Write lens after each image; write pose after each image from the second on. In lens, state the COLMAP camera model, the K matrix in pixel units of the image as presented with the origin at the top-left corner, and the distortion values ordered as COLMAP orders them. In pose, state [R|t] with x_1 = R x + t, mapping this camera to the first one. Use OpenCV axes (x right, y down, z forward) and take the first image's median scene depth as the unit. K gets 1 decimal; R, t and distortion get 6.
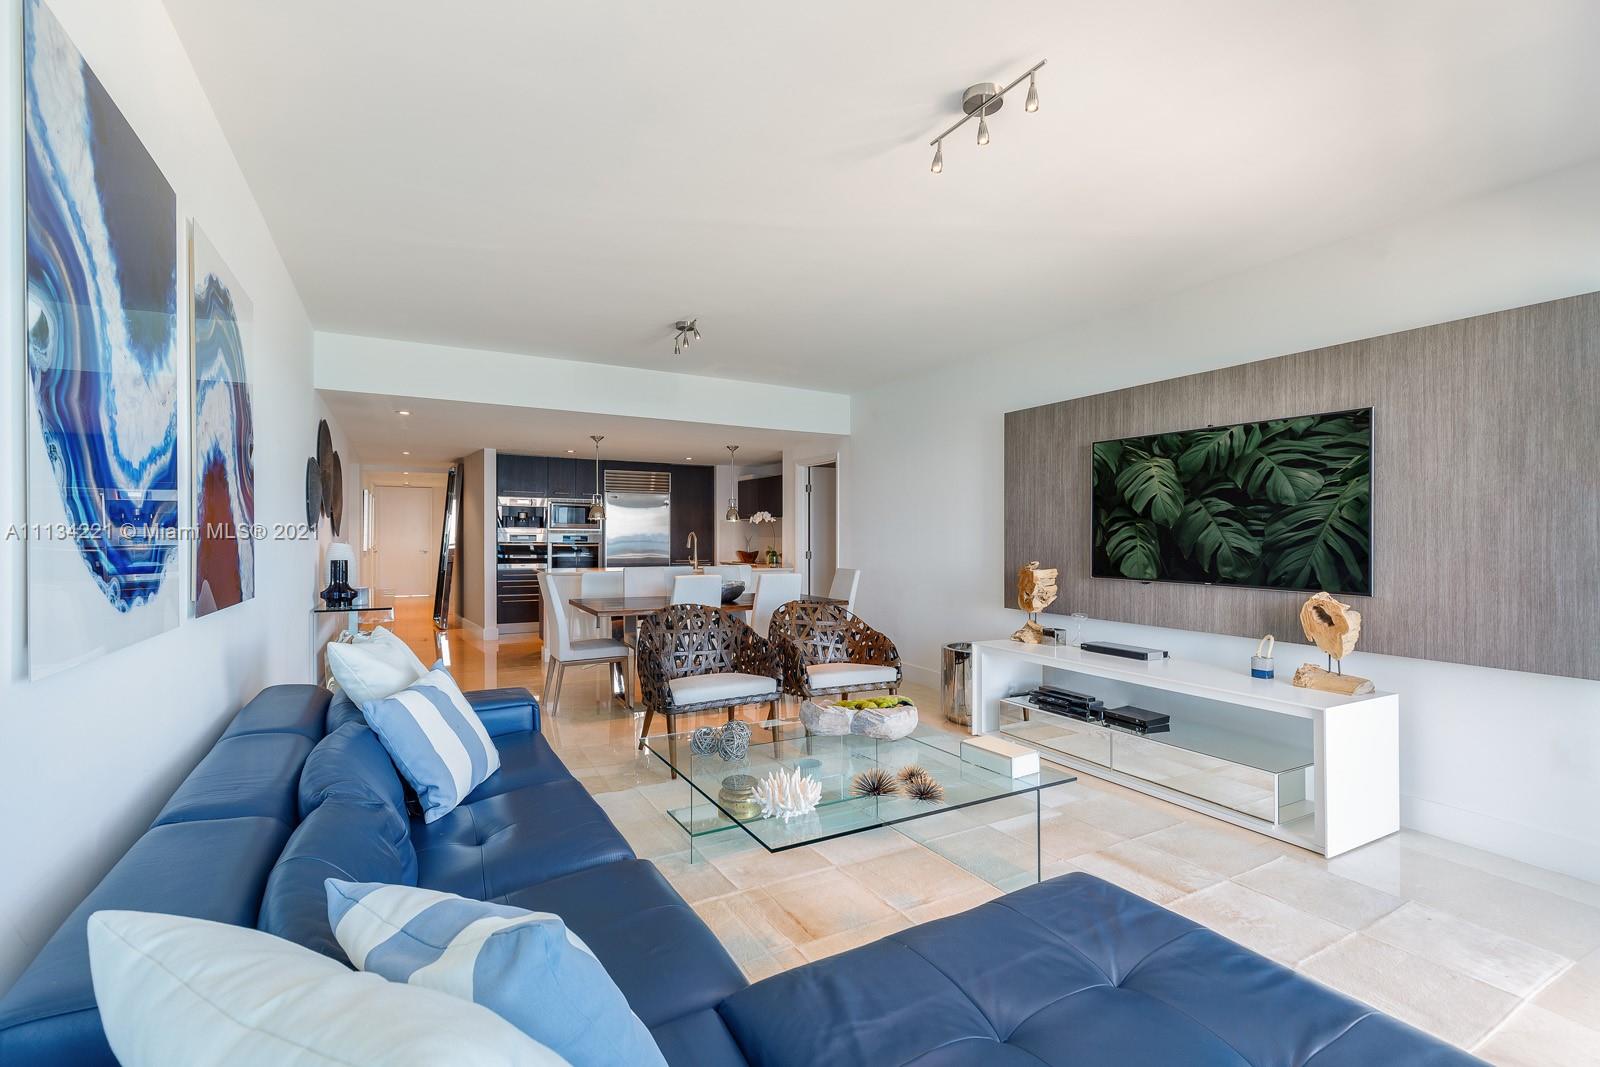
lens RADIAL K [[714.4, 0, 798.3], [0, 714.4, 539.5], [0, 0, 1]] dist [0.000106, -0.000092]
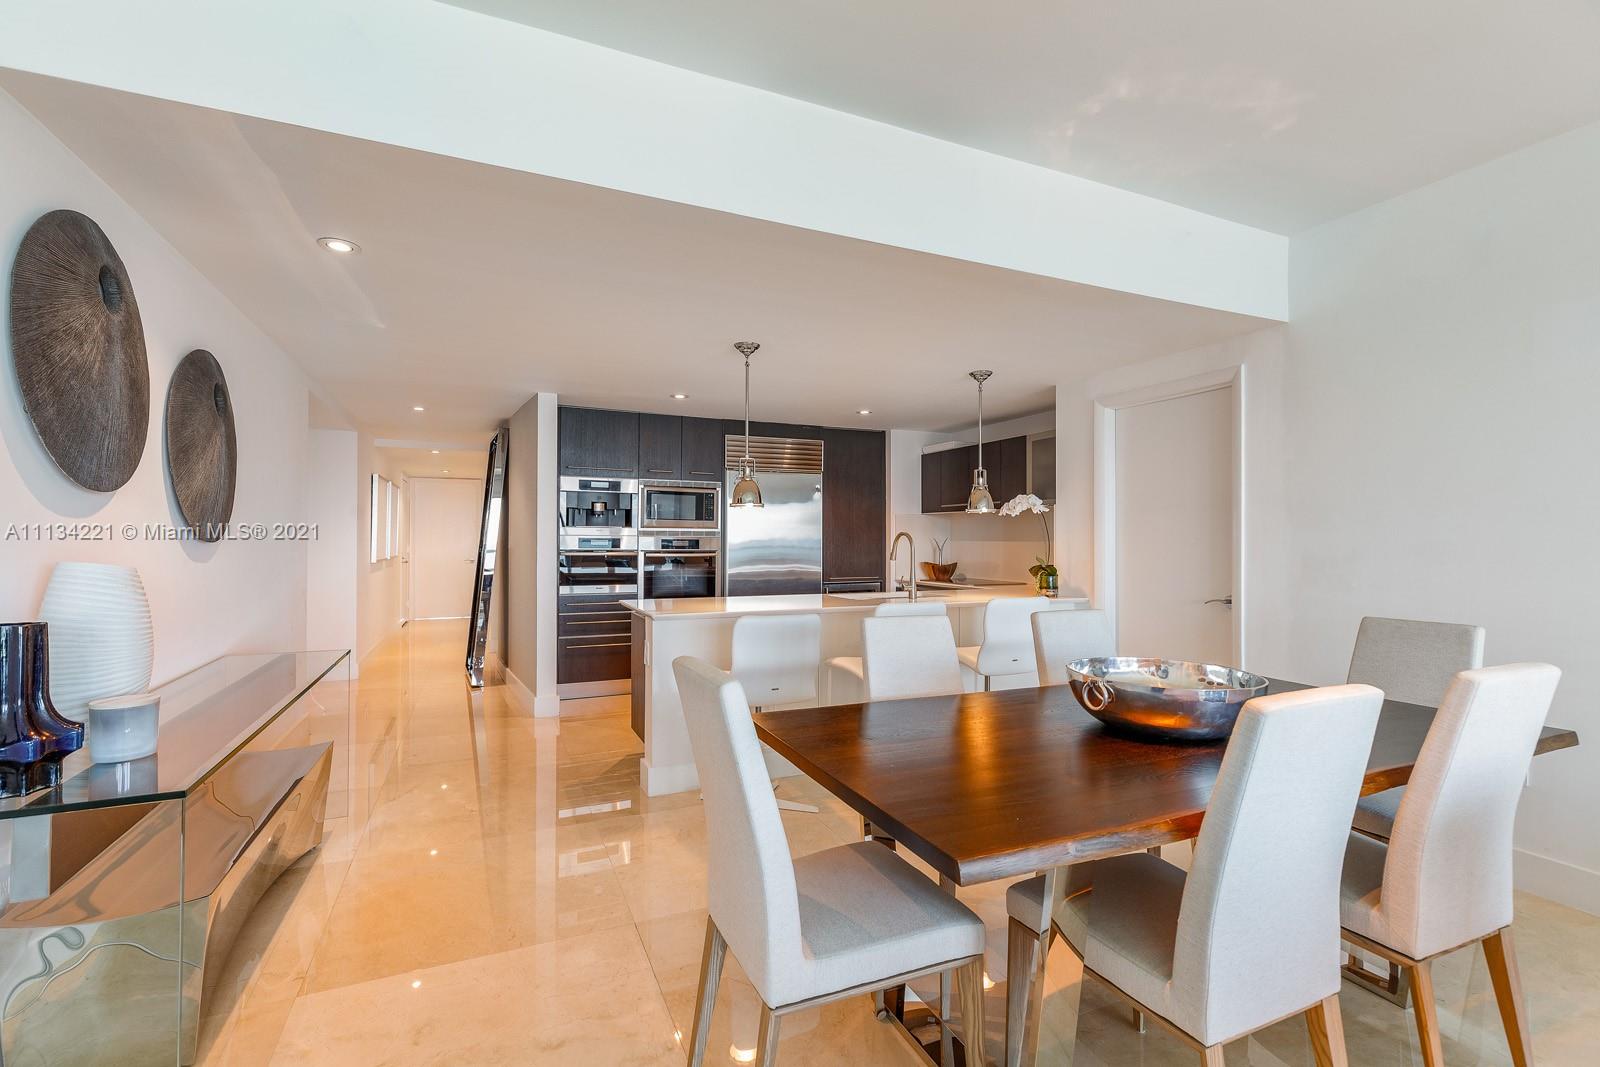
lens RADIAL K [[714.4, 0, 798.3], [0, 714.4, 539.5], [0, 0, 1]] dist [0.000106, -0.000092]
pose [[0.996730, -0.003036, -0.080744, -0.225217], [0.002643, 0.999984, -0.004973, -0.002744], [0.080758, 0.004743, 0.996722, 0.546495]]
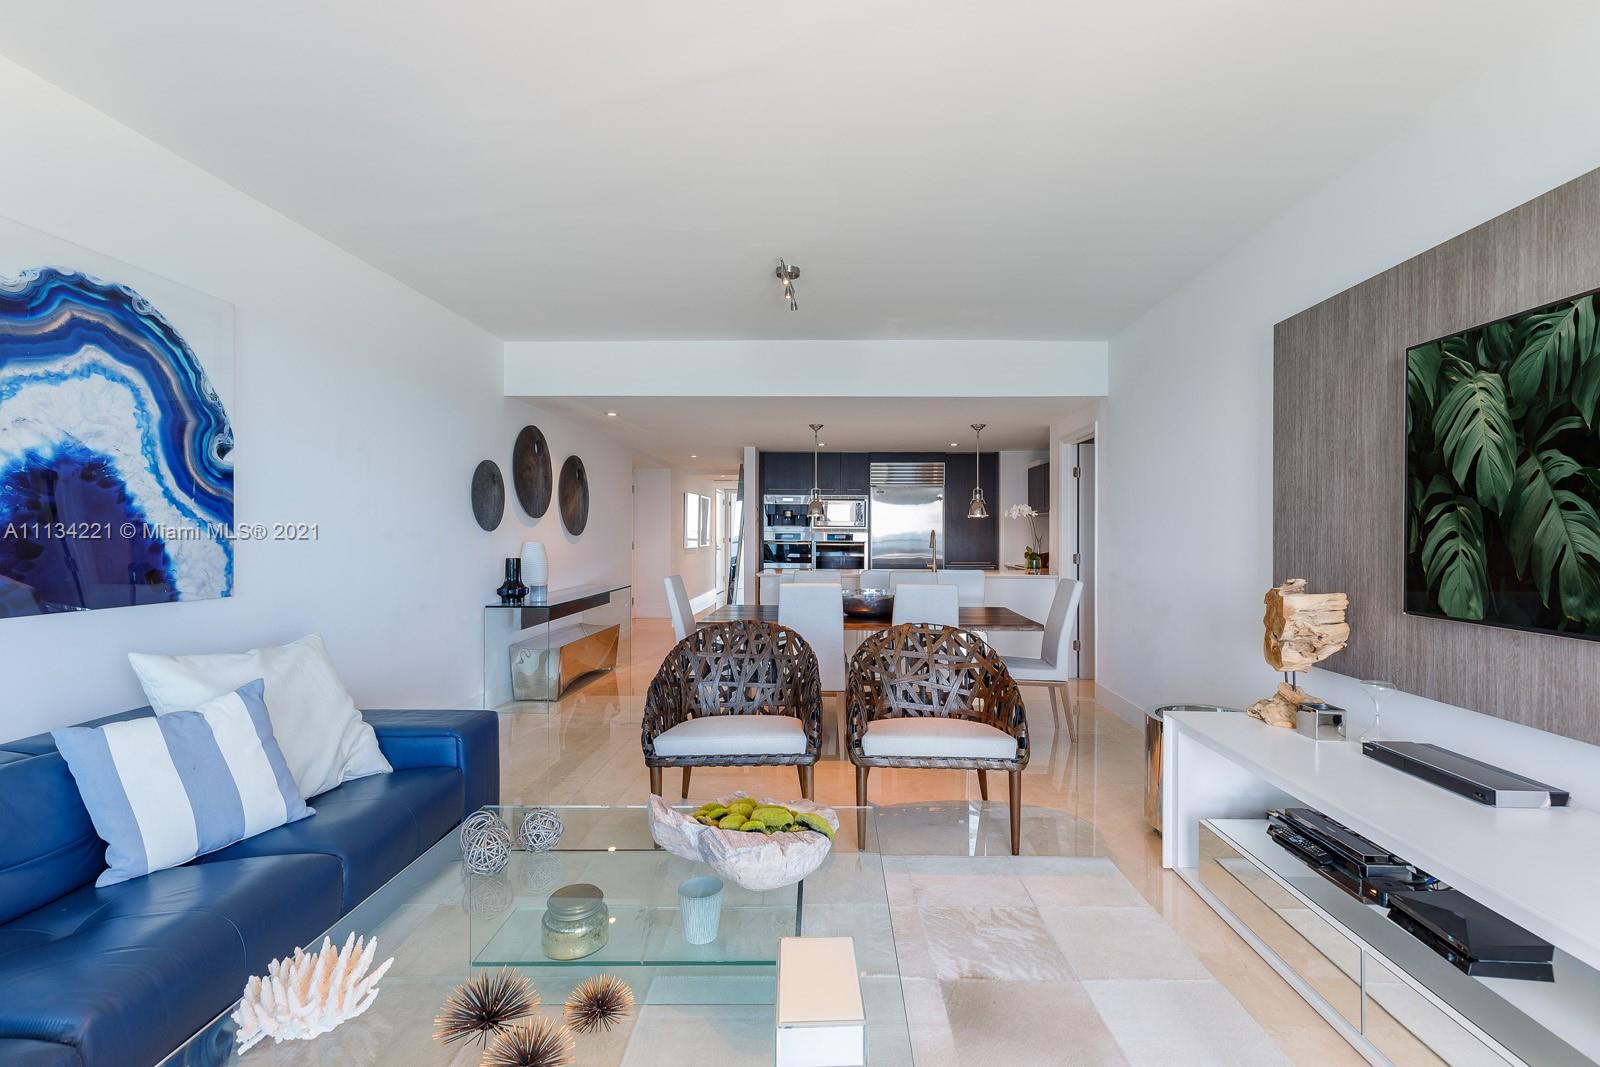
lens RADIAL K [[725.8, 0, 822.8], [0, 725.8, 537.5], [0, 0, 1]] dist [0.002285, 0.000166]
pose [[0.867987, -0.000546, -0.496586, 0.202440], [0.000149, 1.000000, -0.000840, -0.000536], [0.496587, 0.000655, 0.867987, 0.225774]]
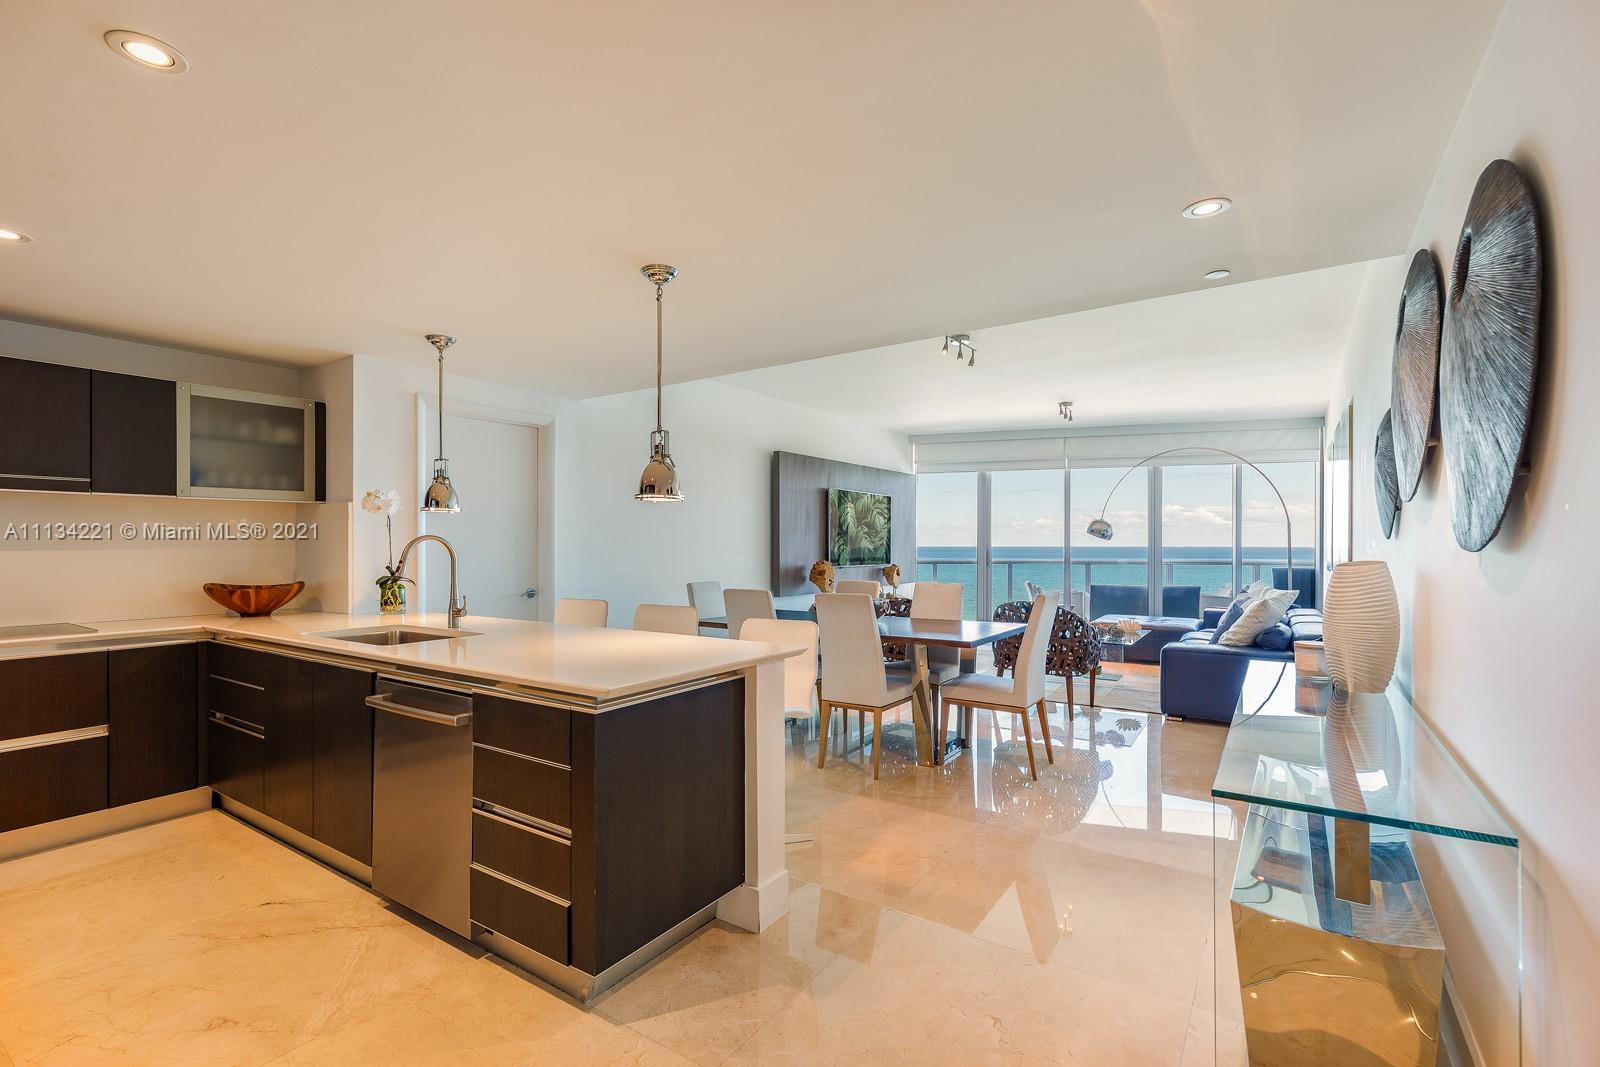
lens RADIAL K [[714.4, 0, 798.3], [0, 714.4, 539.5], [0, 0, 1]] dist [0.000106, -0.000092]
pose [[-0.453693, 0.000787, 0.891158, -0.699489], [0.001767, 0.999998, 0.000017, -0.009070], [-0.891156, 0.001583, -0.453693, 1.206837]]
